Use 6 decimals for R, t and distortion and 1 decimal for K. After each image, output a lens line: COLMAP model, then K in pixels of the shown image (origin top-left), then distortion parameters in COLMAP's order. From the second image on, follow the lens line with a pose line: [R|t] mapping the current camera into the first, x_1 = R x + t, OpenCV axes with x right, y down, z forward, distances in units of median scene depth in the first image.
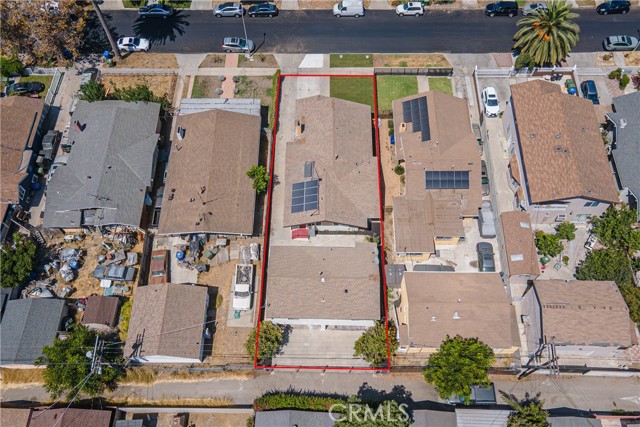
lens RADIAL K [[543.6, 0, 319.1], [0, 543.6, 213.4], [0, 0, 1]] dist [0.010364, 0.016575]
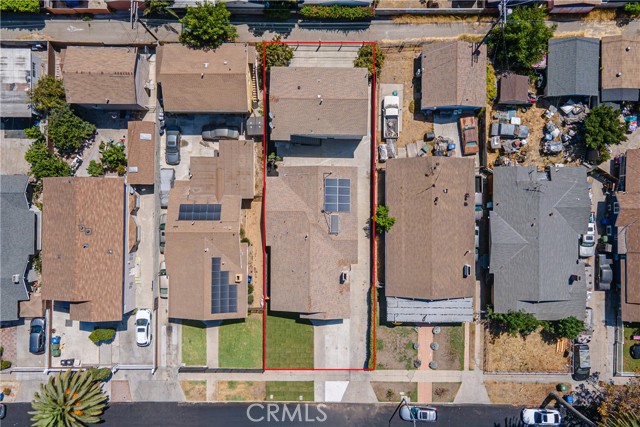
lens RADIAL K [[543.6, 0, 319.1], [0, 543.6, 213.4], [0, 0, 1]] dist [0.010364, 0.016575]
pose [[-0.999621, 0.007716, 0.026419, -0.017279], [0.005672, -0.881540, 0.472076, -0.524473], [0.026932, 0.472047, 0.881162, 0.092230]]
